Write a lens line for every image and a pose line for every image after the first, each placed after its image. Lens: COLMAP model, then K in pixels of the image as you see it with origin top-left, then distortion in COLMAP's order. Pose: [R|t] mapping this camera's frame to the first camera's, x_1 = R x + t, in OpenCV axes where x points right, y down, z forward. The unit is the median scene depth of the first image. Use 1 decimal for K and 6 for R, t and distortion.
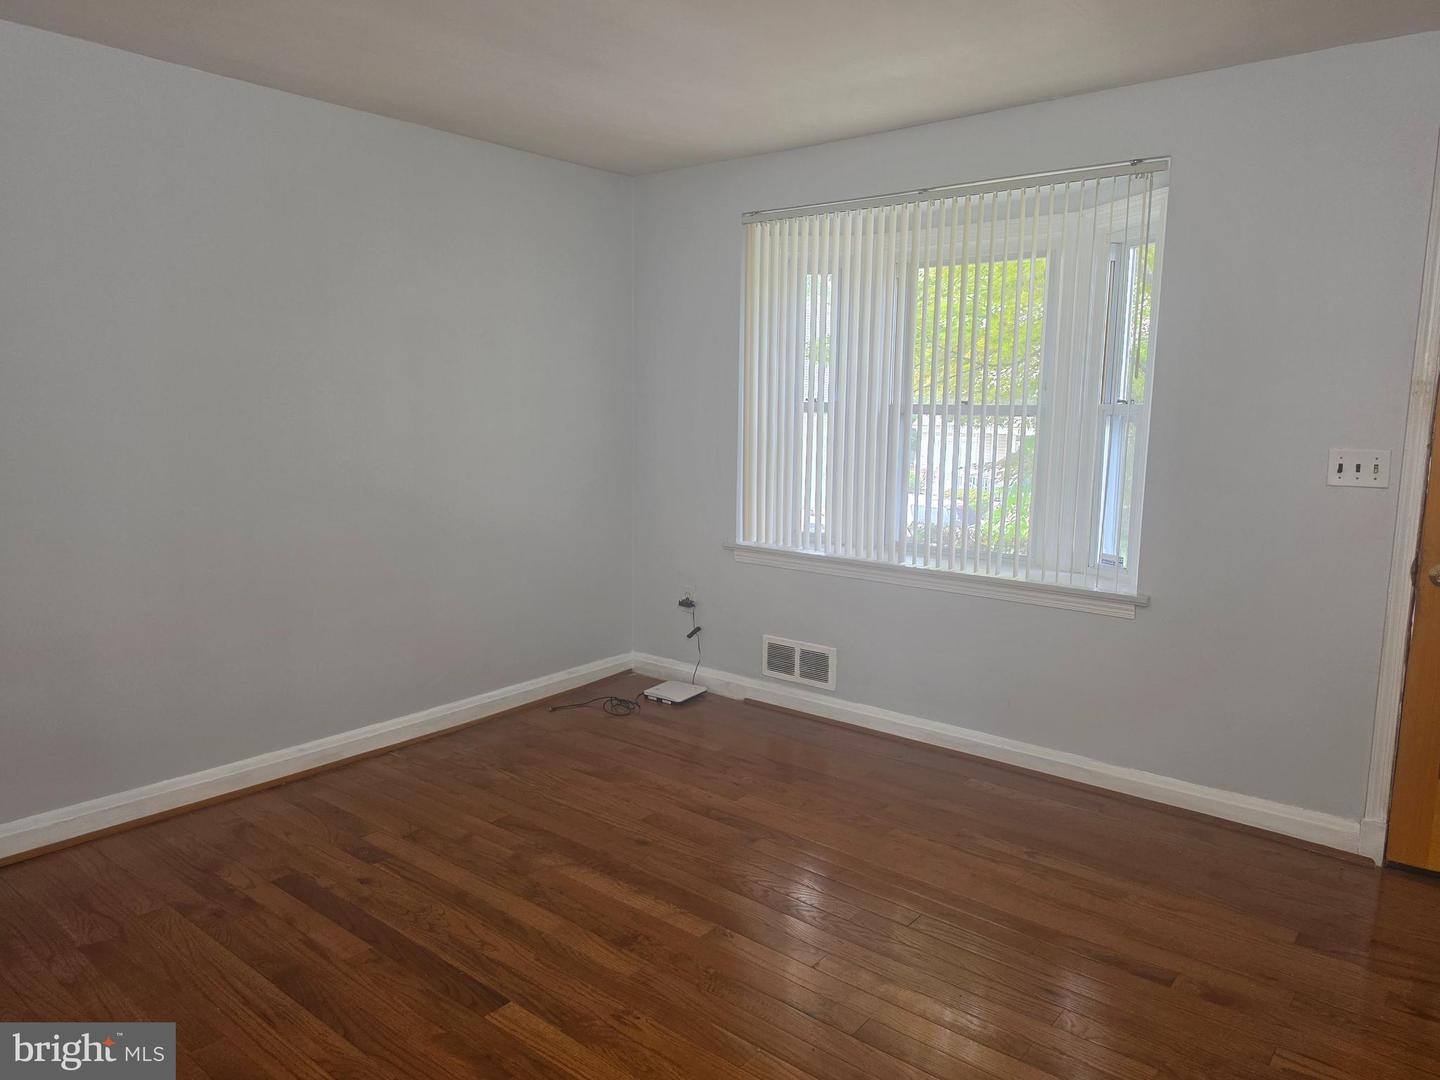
lens RADIAL K [[981.7, 0, 723.1], [0, 981.7, 542.7], [0, 0, 1]] dist [-0.025273, -0.002558]
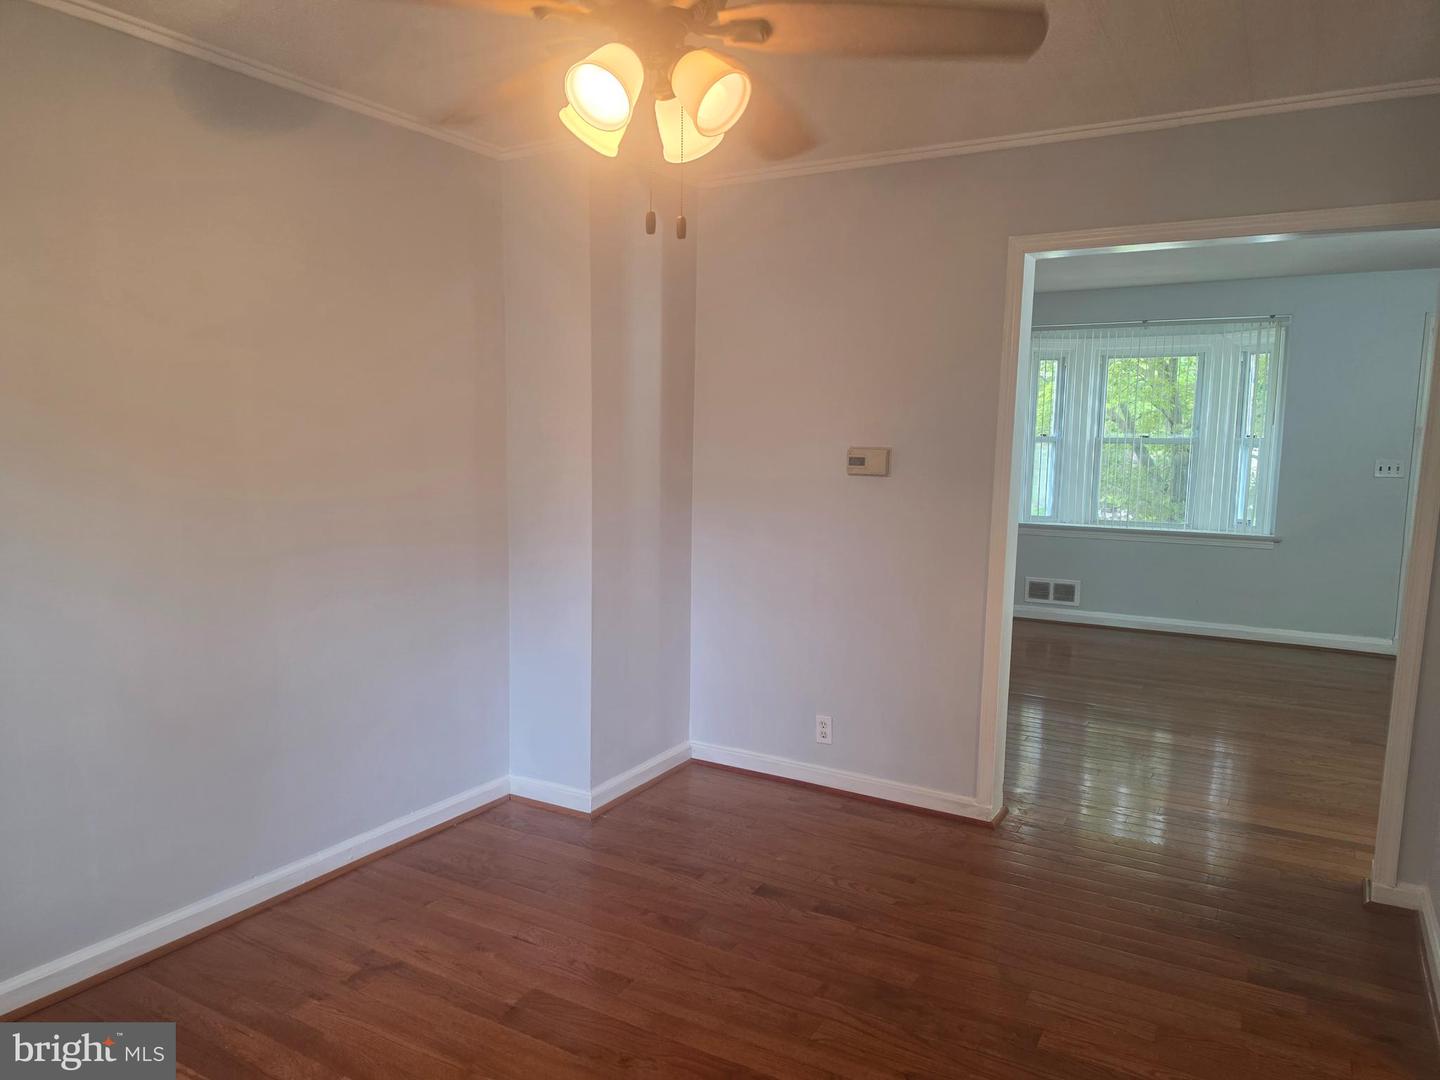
lens RADIAL K [[981.7, 0, 717.1], [0, 981.7, 542.0], [0, 0, 1]] dist [-0.025273, -0.002558]
pose [[0.985614, -0.029917, 0.166341, -0.788213], [0.033542, 0.999256, -0.019022, 0.051154], [-0.165648, 0.024328, 0.985885, -0.578208]]
